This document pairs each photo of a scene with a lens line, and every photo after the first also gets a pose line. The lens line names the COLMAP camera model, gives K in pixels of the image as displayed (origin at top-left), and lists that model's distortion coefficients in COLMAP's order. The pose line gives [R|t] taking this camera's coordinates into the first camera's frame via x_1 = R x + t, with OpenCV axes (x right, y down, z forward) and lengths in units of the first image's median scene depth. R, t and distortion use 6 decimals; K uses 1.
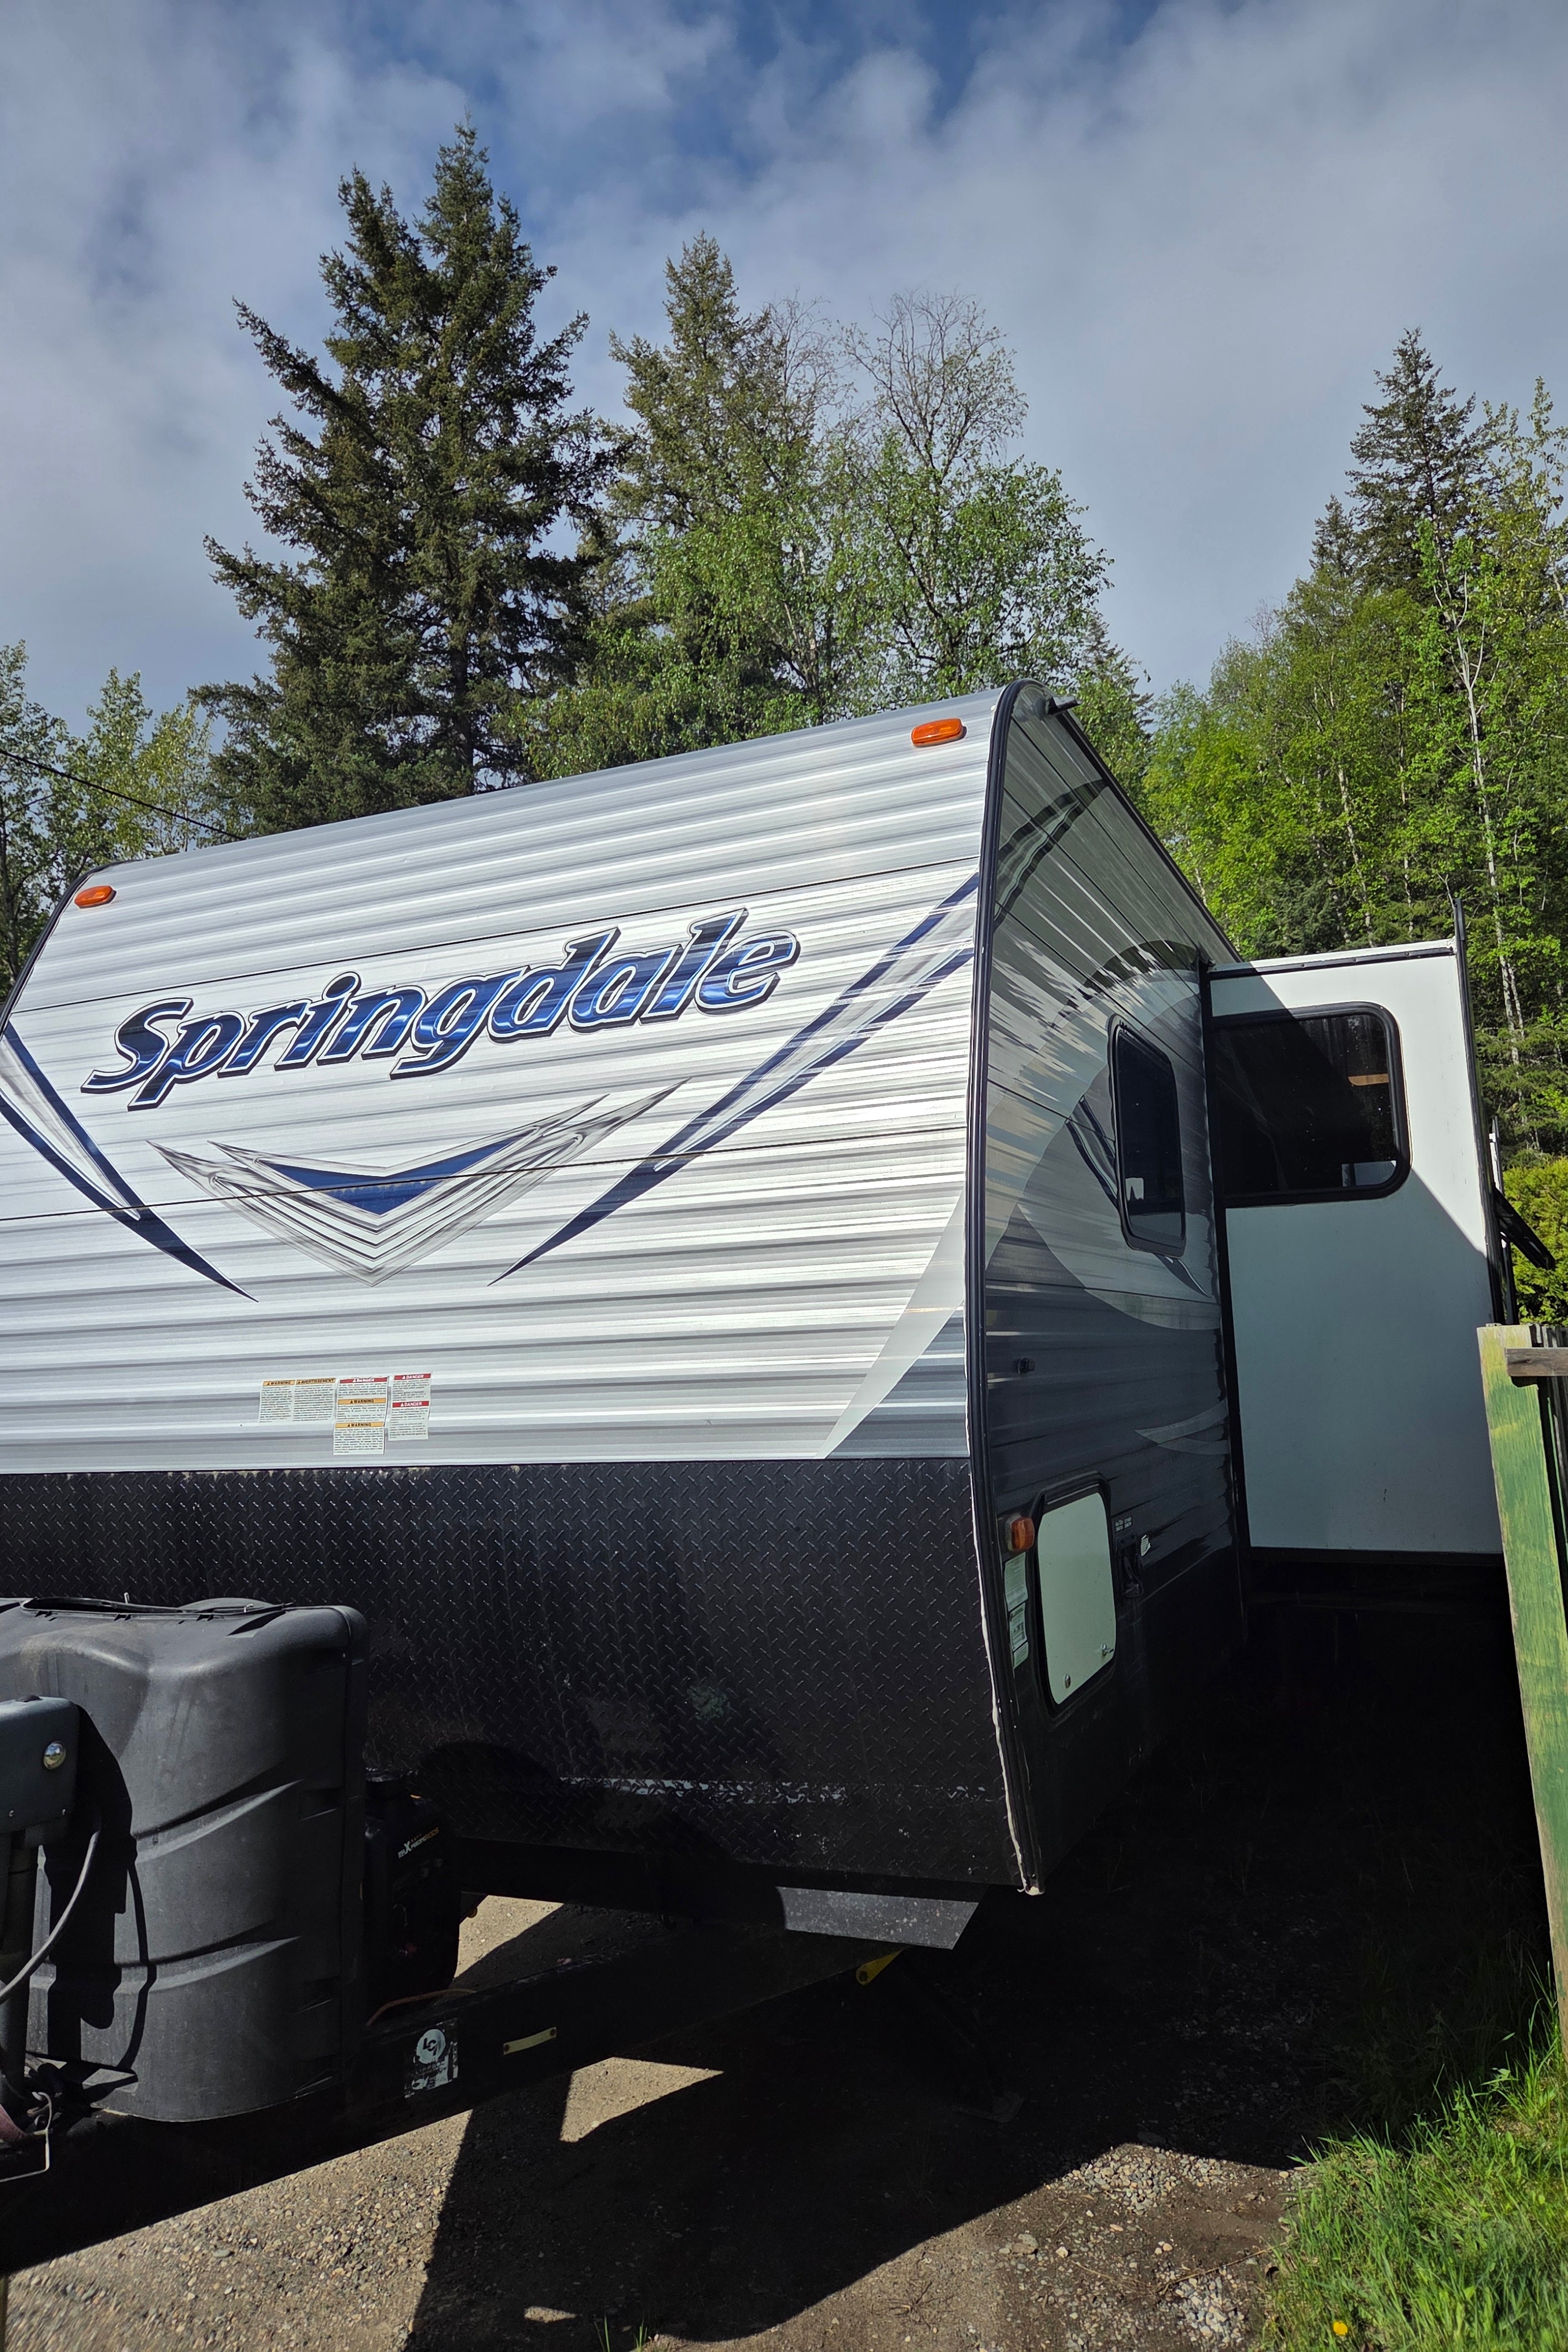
lens RADIAL K [[1619.4, 0, 786.2], [0, 1619.4, 1166.6], [0, 0, 1]] dist [0.053406, -0.021237]
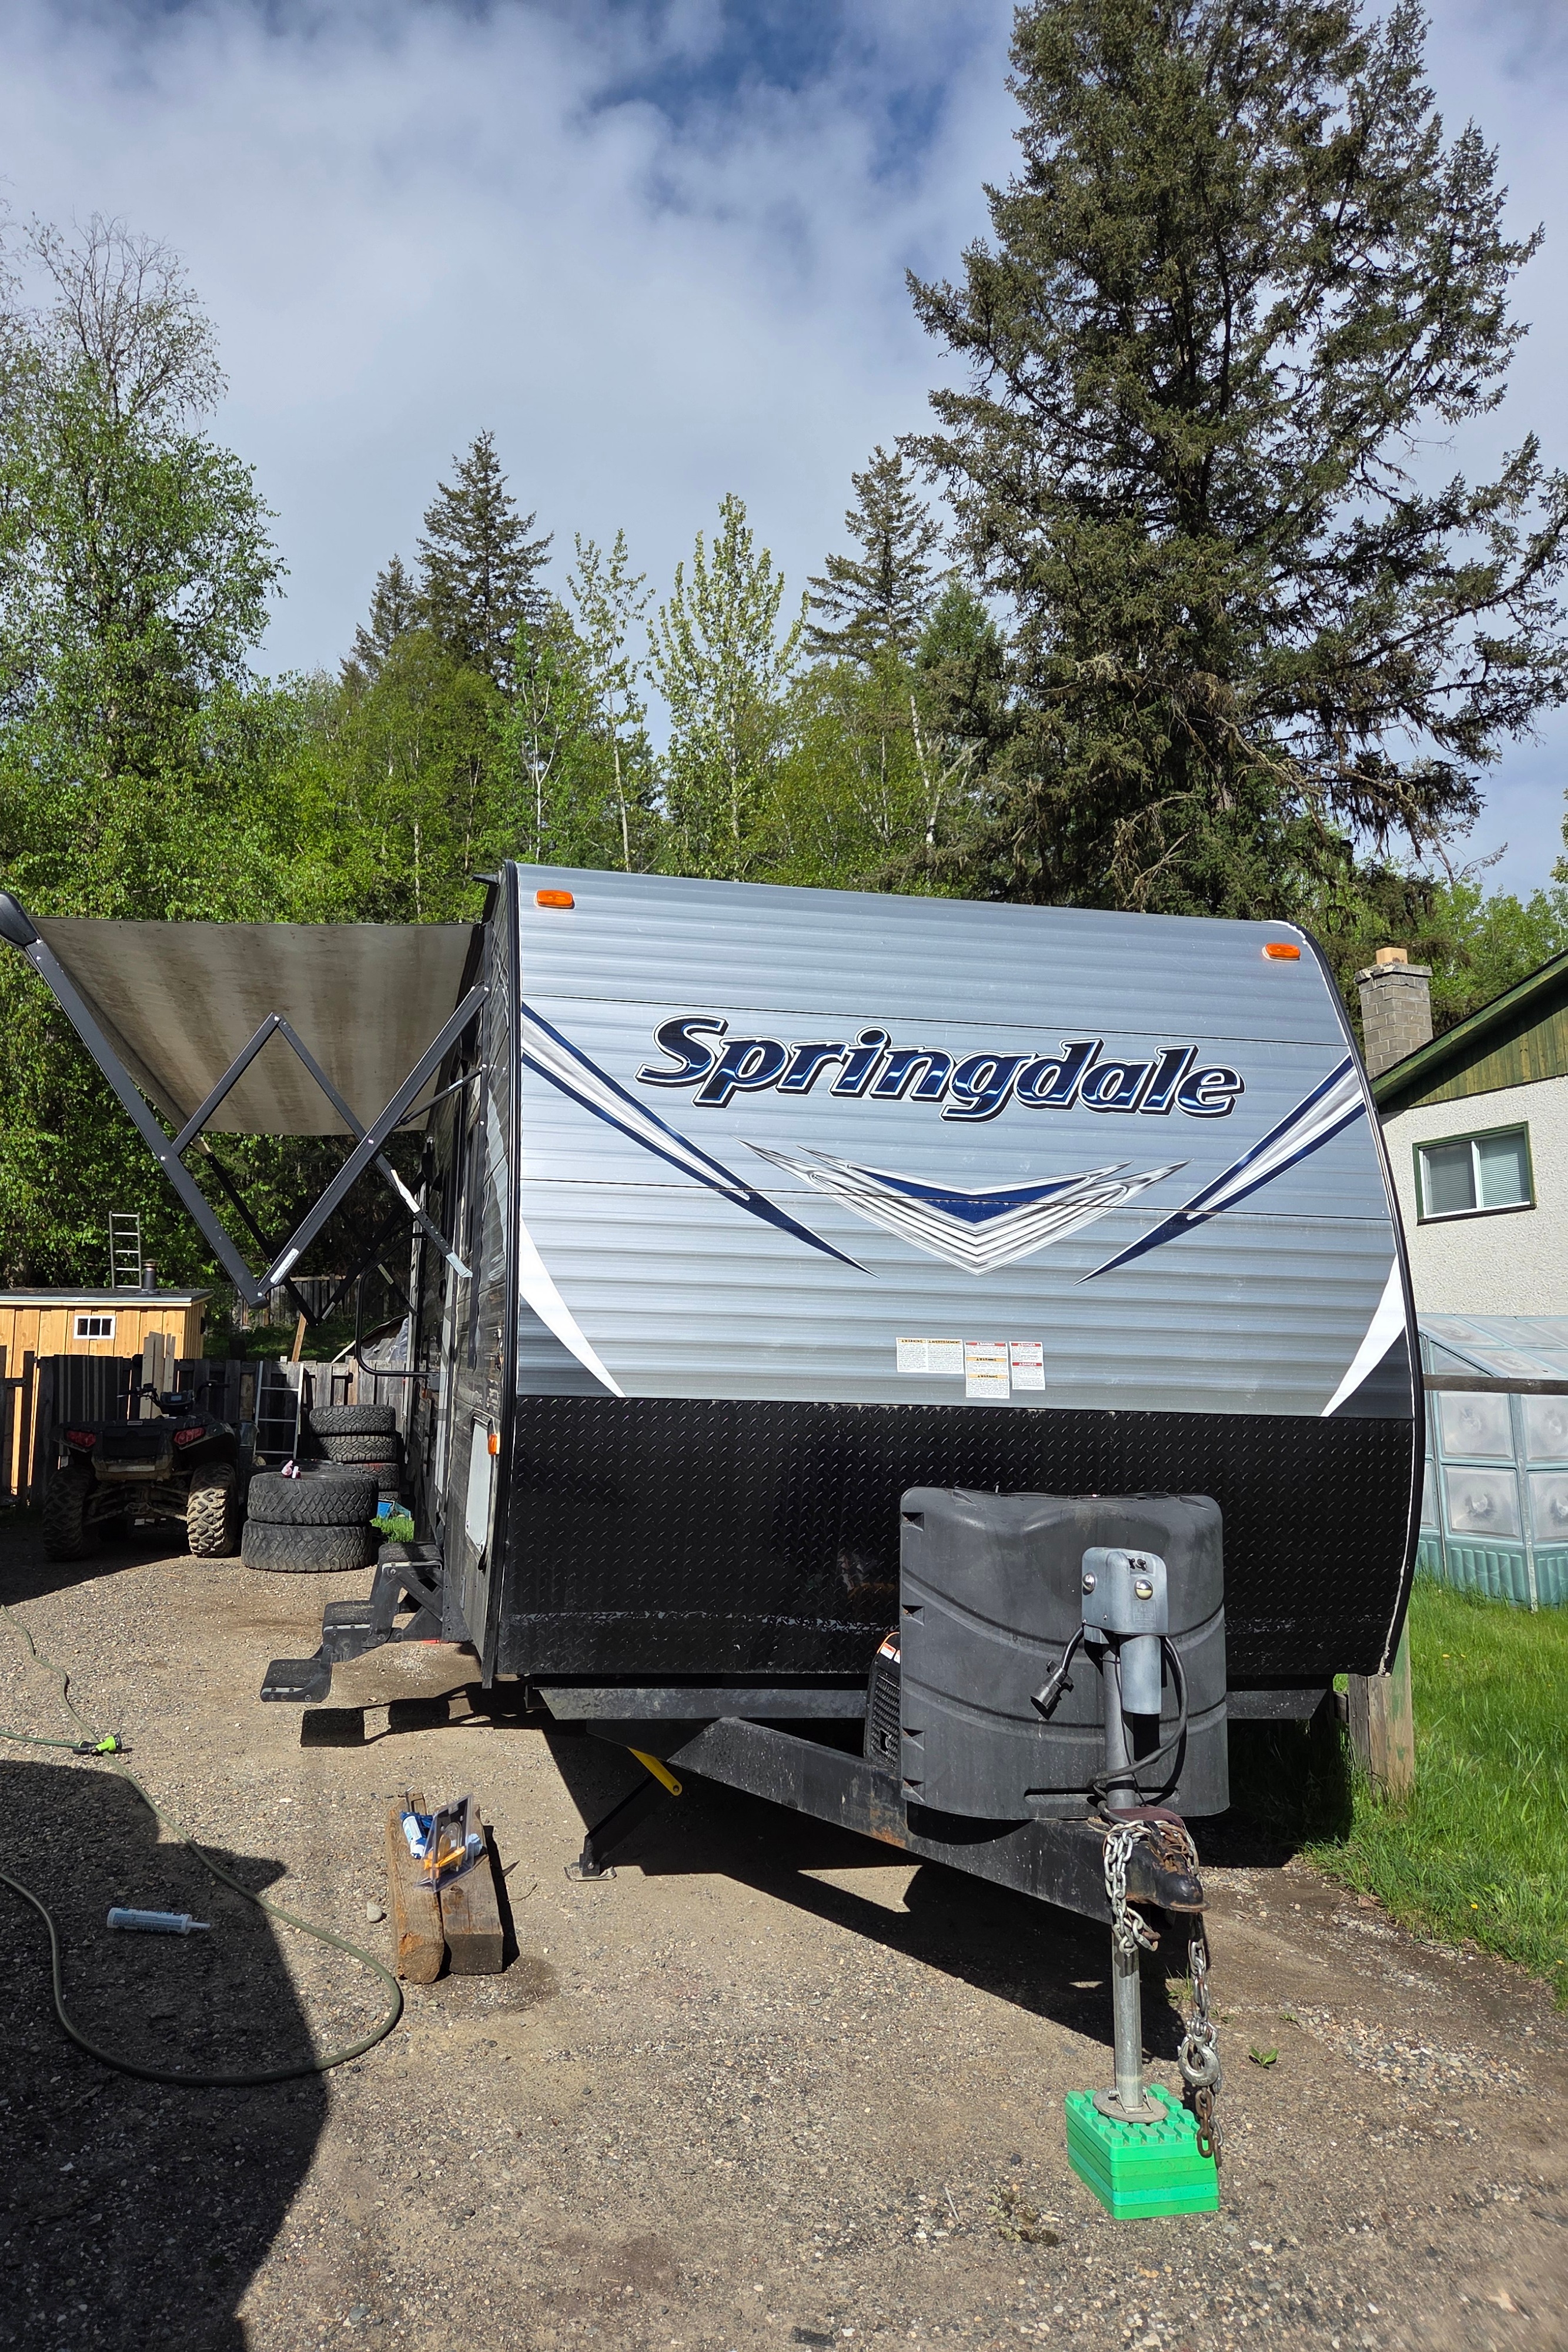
lens RADIAL K [[1619.4, 0, 728.3], [0, 1619.4, 1189.1], [0, 0, 1]] dist [0.053406, -0.021237]
pose [[0.824983, 0.119723, 0.552331, -1.059854], [-0.121629, 0.992015, -0.033359, 0.064875], [-0.551915, -0.039659, 0.832957, -0.010515]]
